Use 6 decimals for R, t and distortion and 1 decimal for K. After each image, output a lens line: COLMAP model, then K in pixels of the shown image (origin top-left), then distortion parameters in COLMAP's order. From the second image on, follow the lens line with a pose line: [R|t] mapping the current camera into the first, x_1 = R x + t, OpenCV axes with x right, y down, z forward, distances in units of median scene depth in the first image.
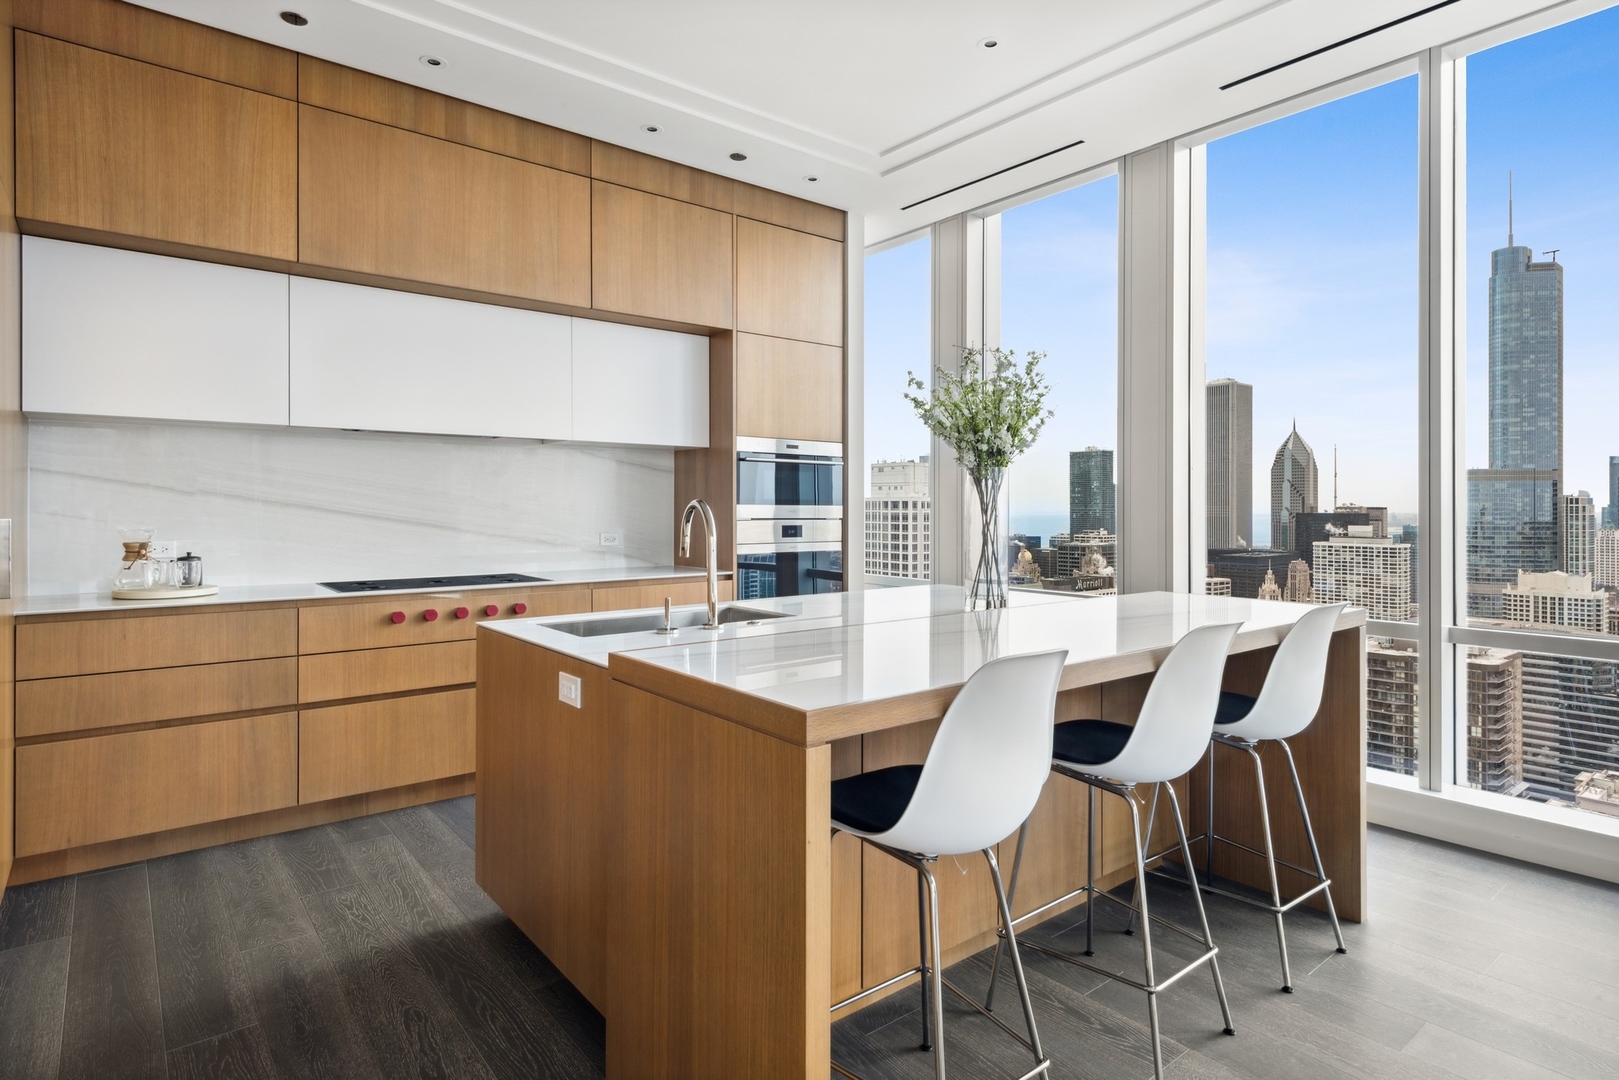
lens RADIAL K [[863.9, 0, 809.3], [0, 863.9, 497.8], [0, 0, 1]] dist [-0.001003, -0.000229]
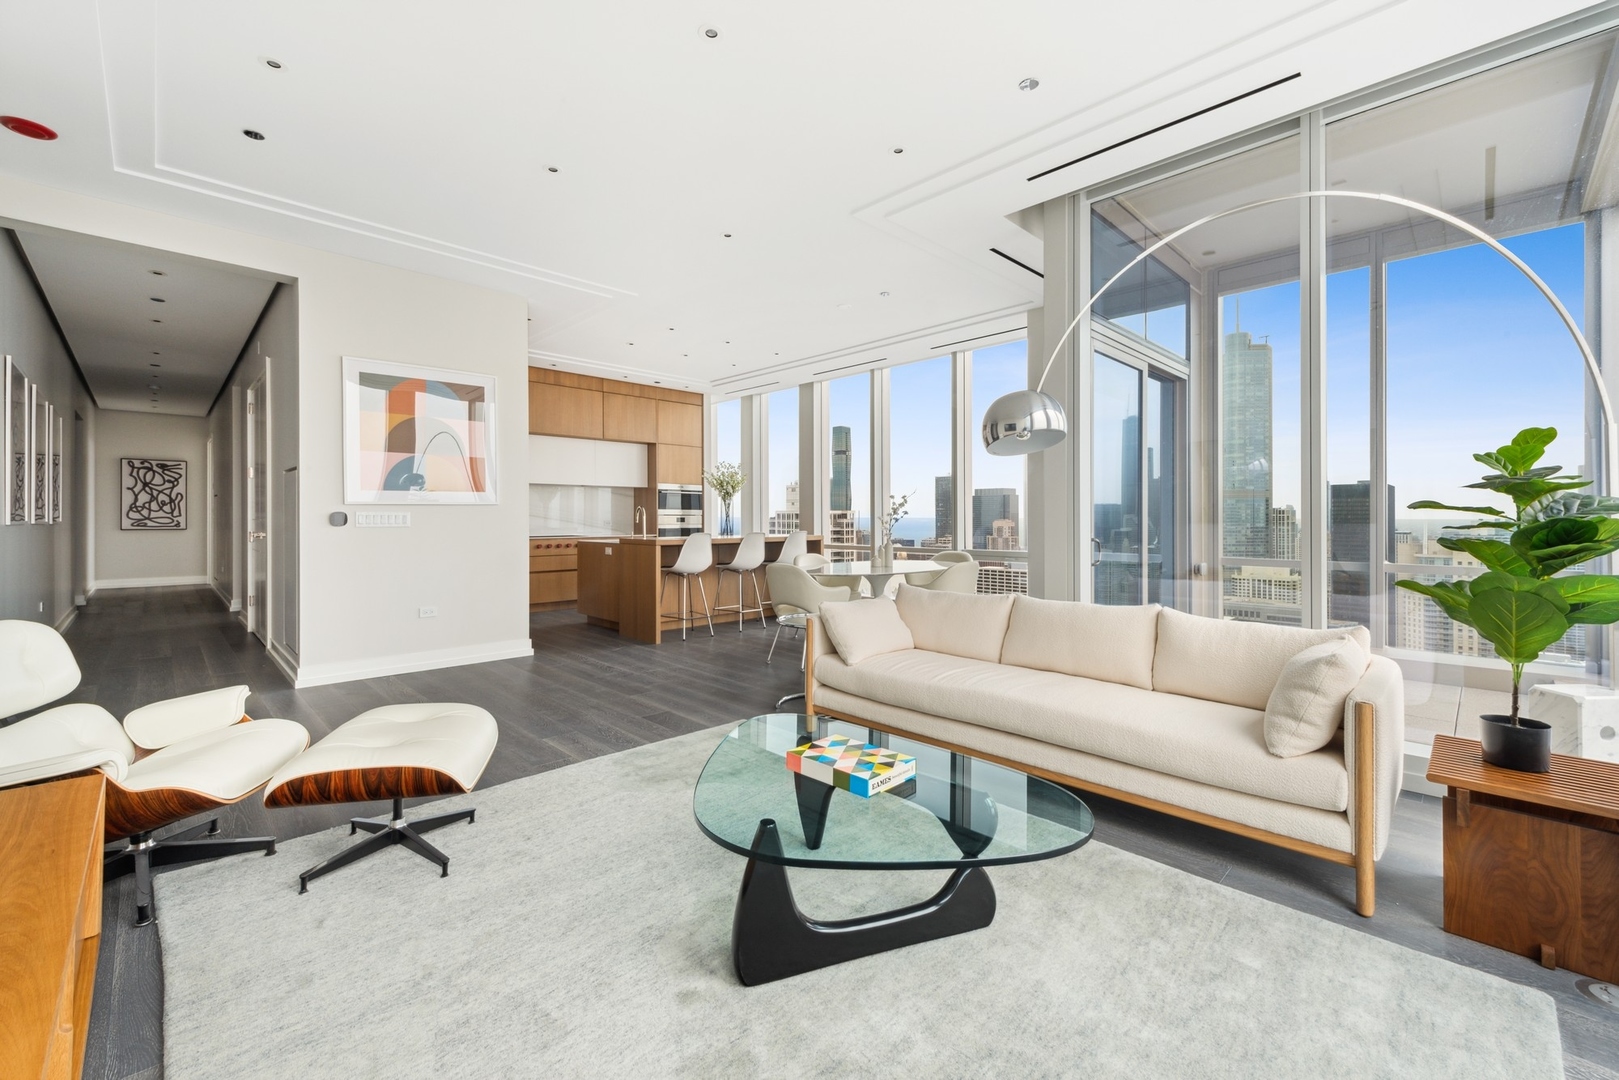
lens RADIAL K [[668.6, 0, 807.6], [0, 668.6, 511.0], [0, 0, 1]] dist [0.000952, 0.000035]
pose [[0.995135, -0.002219, 0.098496, 0.166621], [0.002261, 0.999997, -0.000308, 0.014780], [-0.098495, 0.000529, 0.995137, -1.062417]]
